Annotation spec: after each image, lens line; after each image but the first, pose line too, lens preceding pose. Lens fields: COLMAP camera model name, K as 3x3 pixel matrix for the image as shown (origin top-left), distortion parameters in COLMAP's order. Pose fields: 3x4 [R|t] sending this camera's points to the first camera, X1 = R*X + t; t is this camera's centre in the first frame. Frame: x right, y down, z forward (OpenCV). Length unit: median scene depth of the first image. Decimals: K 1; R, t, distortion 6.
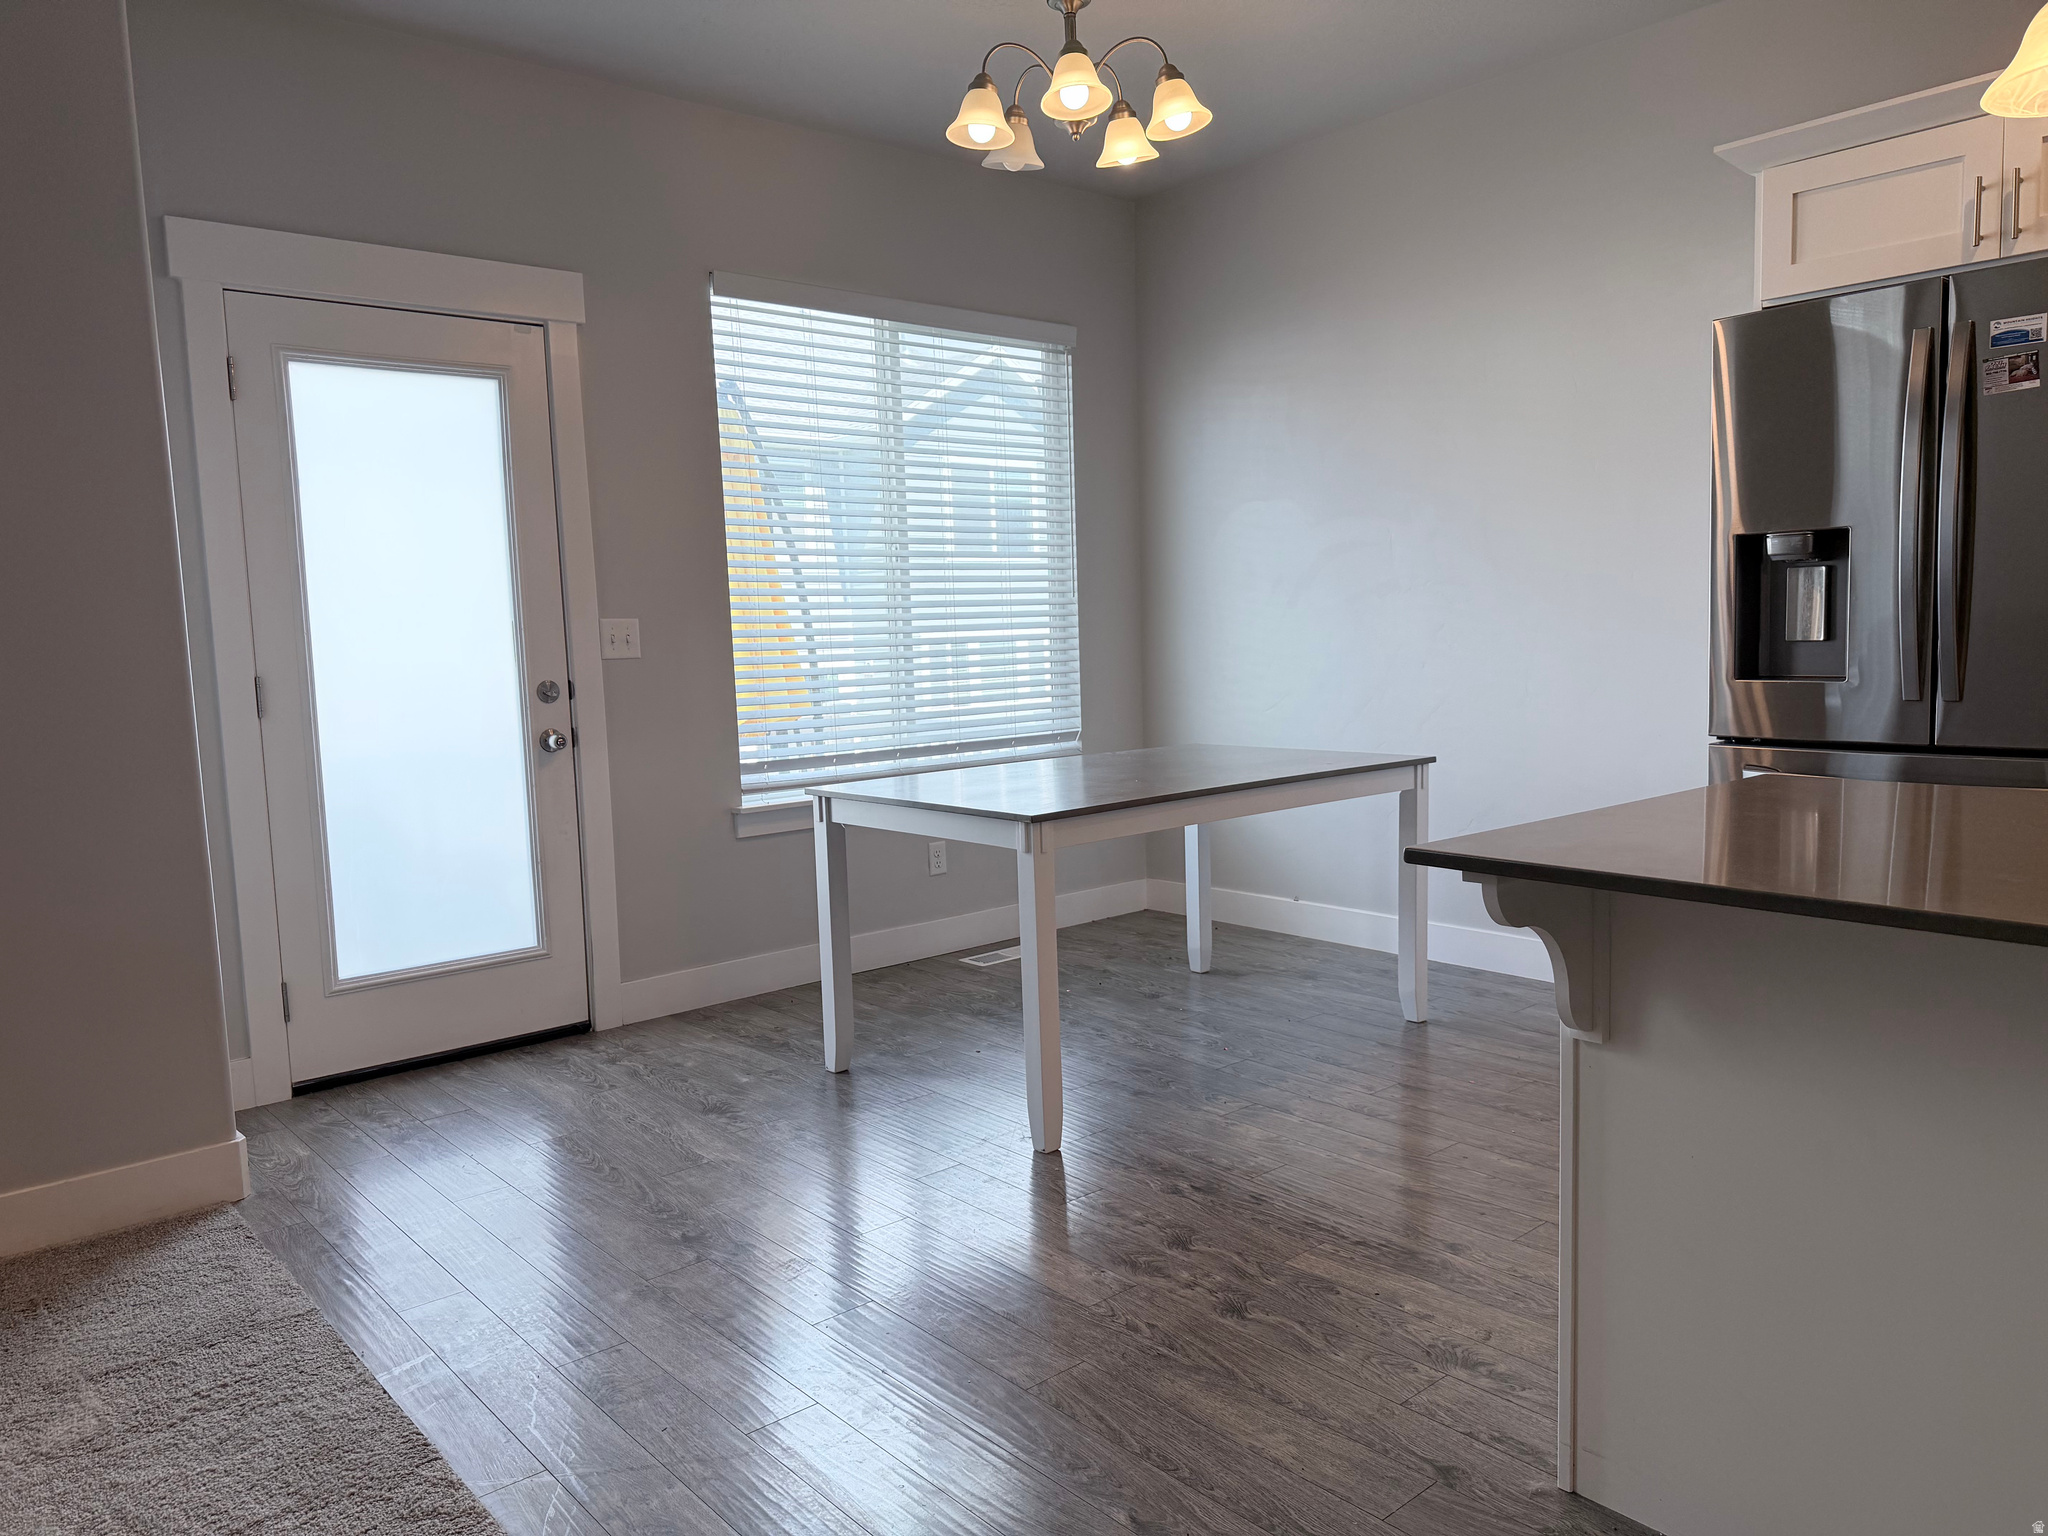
lens RADIAL K [[1430.2, 0, 1036.8], [0, 1430.2, 787.7], [0, 0, 1]] dist [0.011755, -0.017700]
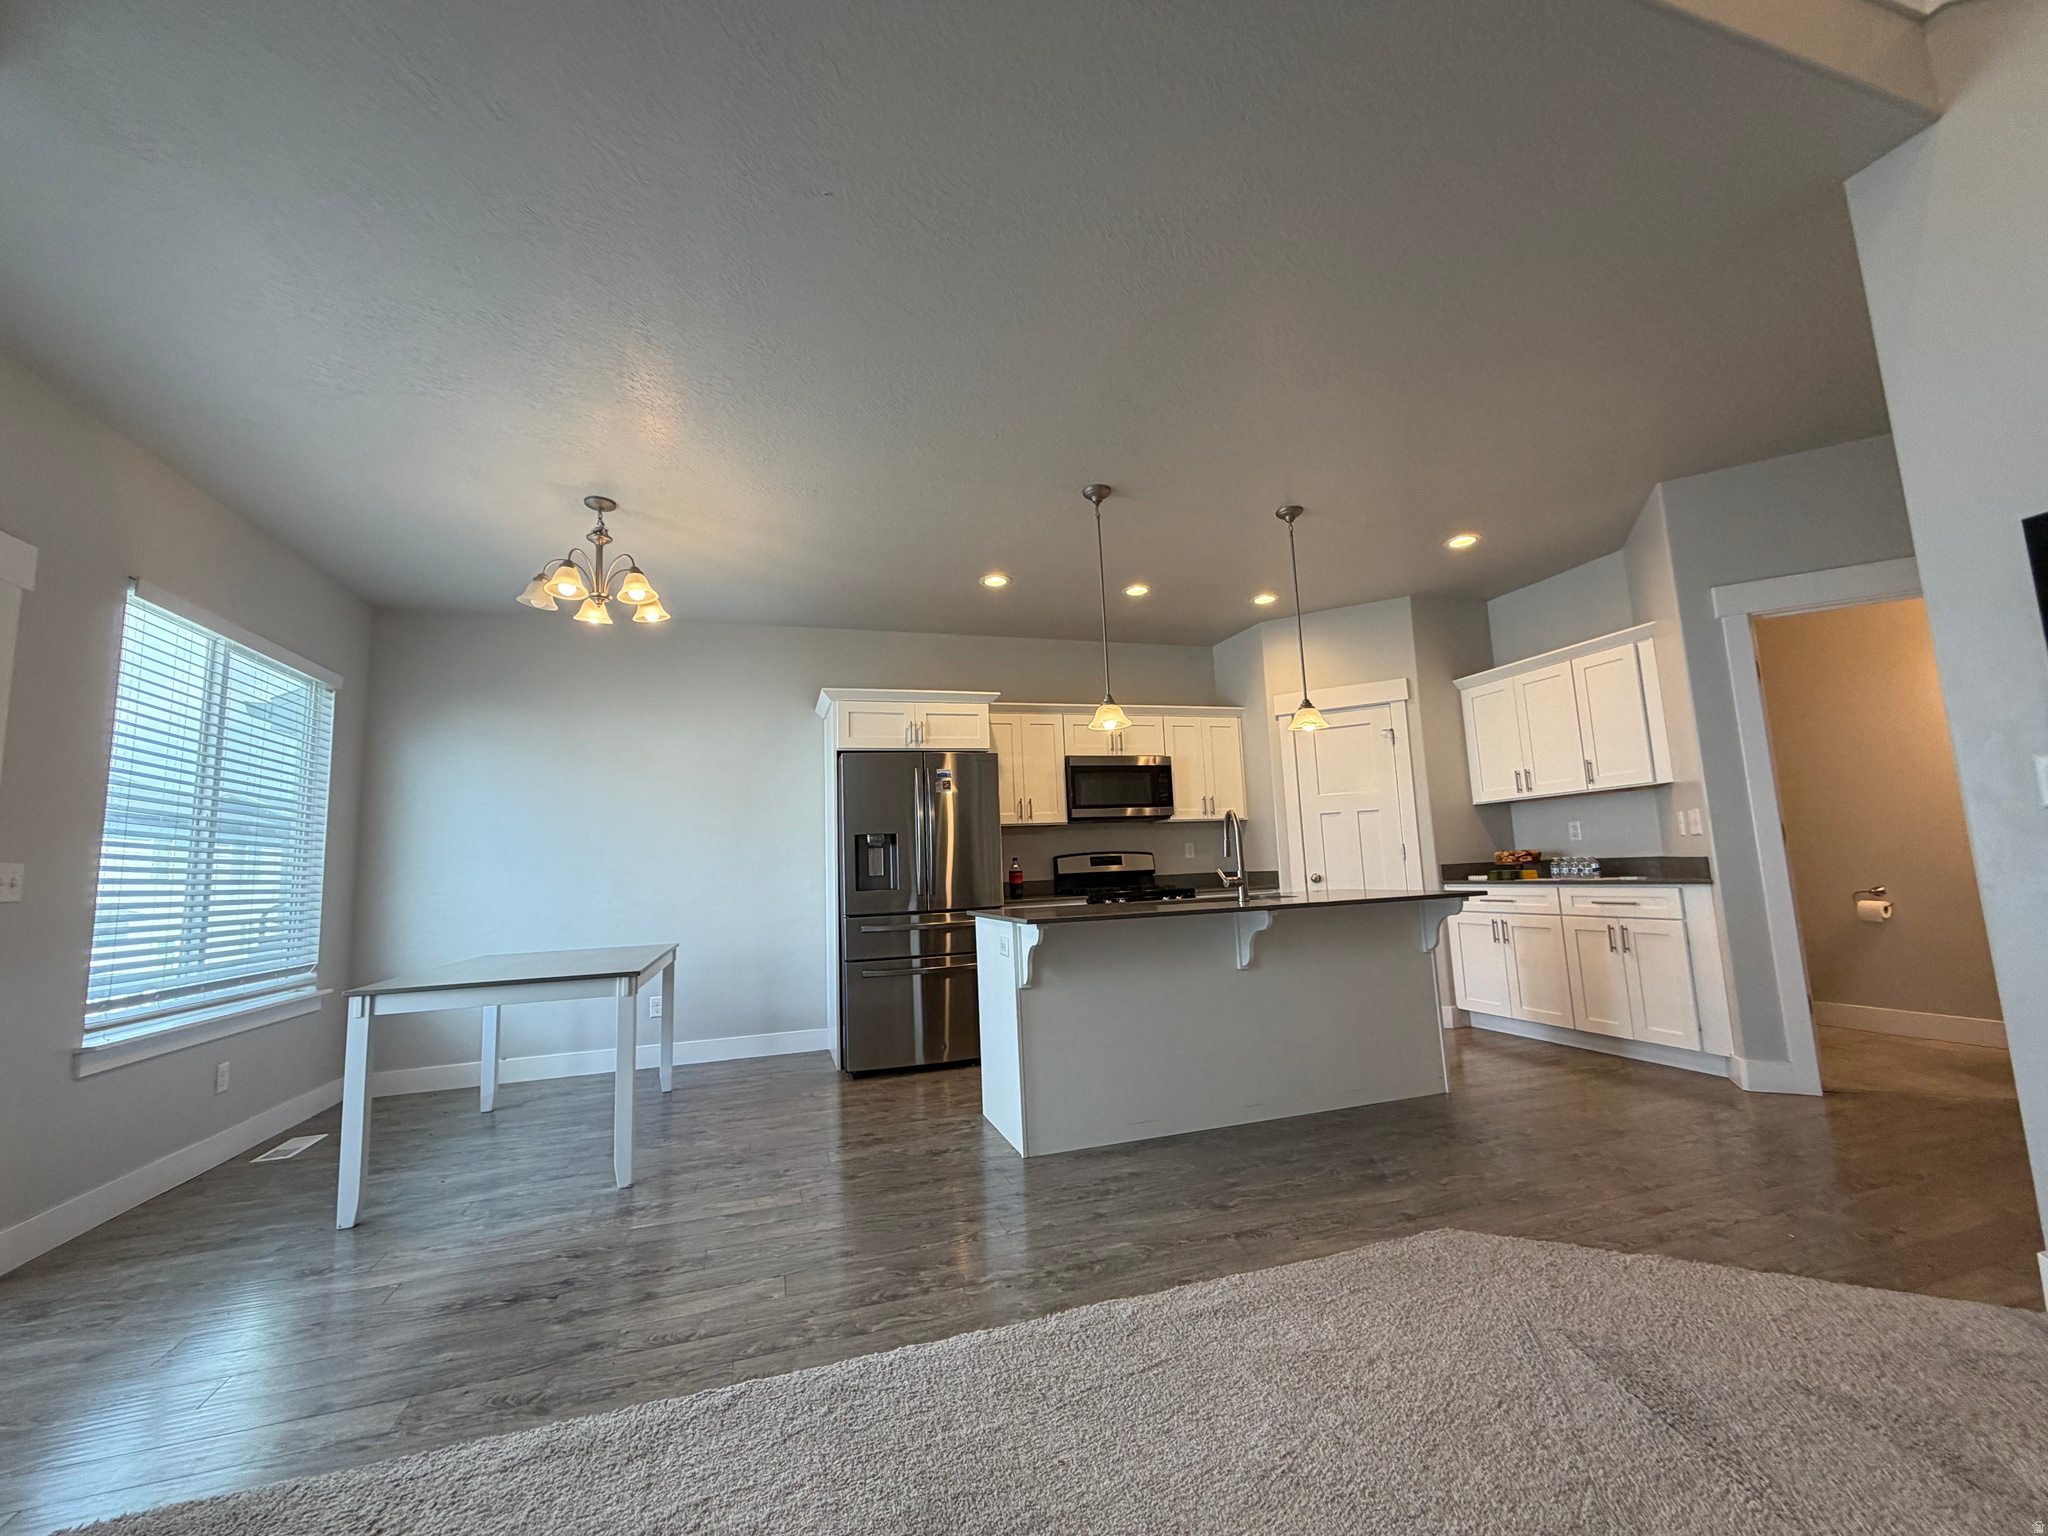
lens RADIAL K [[811.4, 0, 1024.5], [0, 811.4, 769.5], [0, 0, 1]] dist [0.000721, -0.000529]
pose [[0.397860, 0.129898, 0.908204, -0.746996], [0.134853, 0.970893, -0.197940, 0.040532], [-0.907481, 0.201227, 0.368762, 0.163055]]
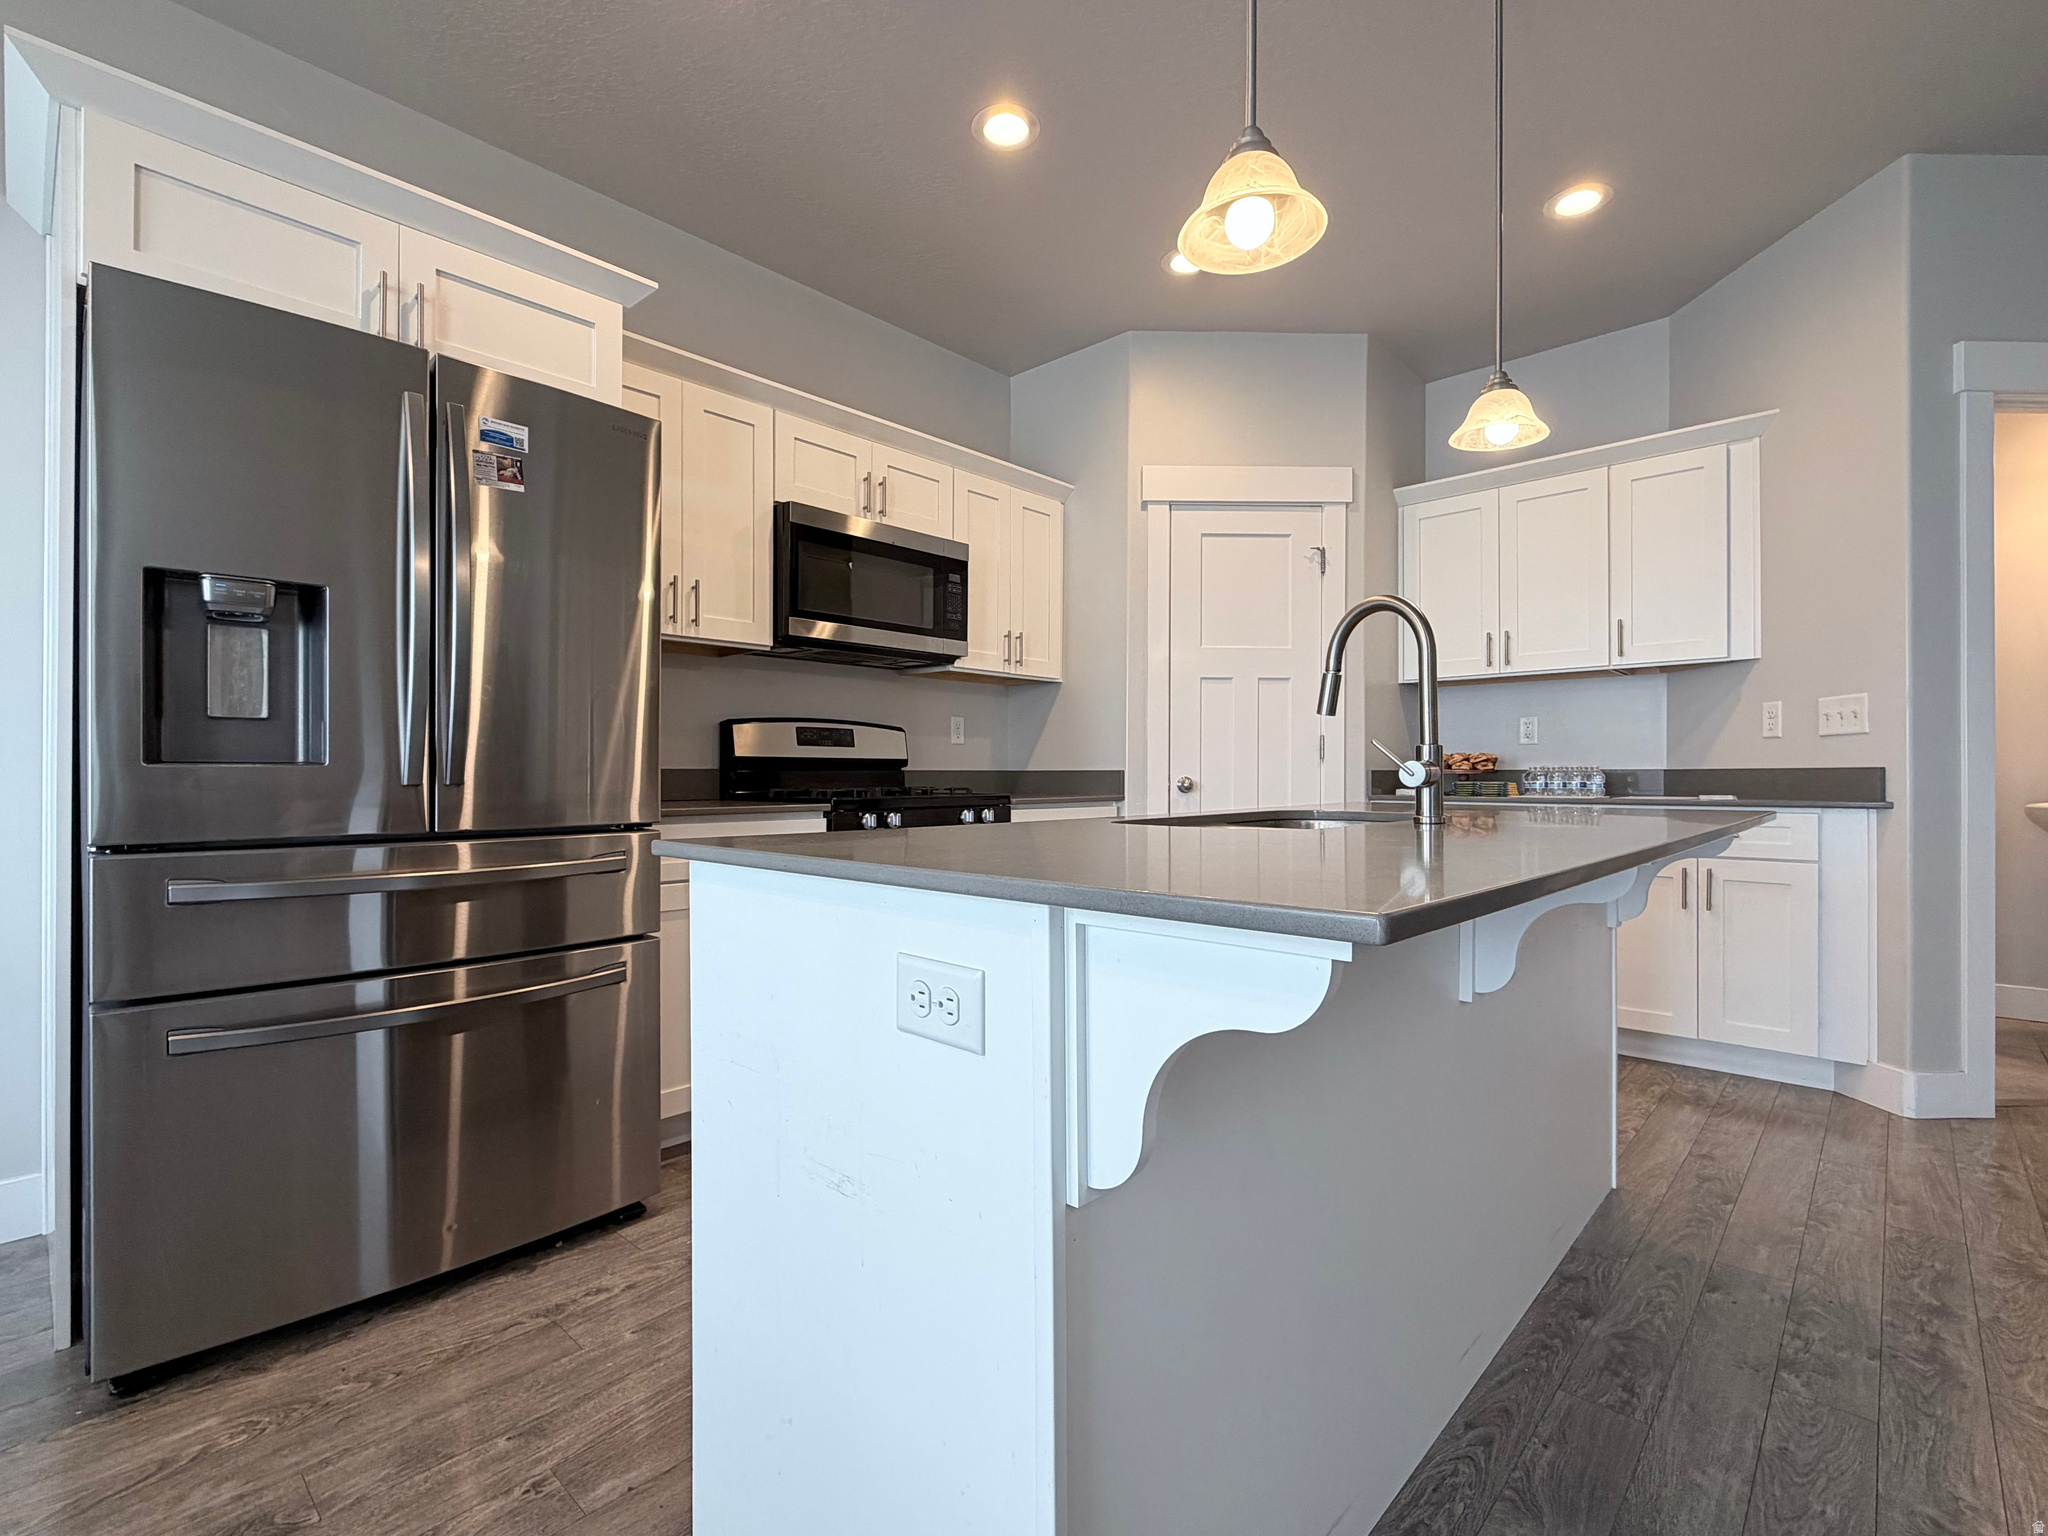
lens RADIAL K [[938.3, 0, 1023.8], [0, 938.3, 770.6], [0, 0, 1]] dist [-0.000358, -0.000554]
pose [[-0.106295, 0.037772, 0.993617, -0.032053], [0.118130, 0.992681, -0.025099, -0.007601], [-0.987293, 0.114708, -0.109979, 0.633302]]
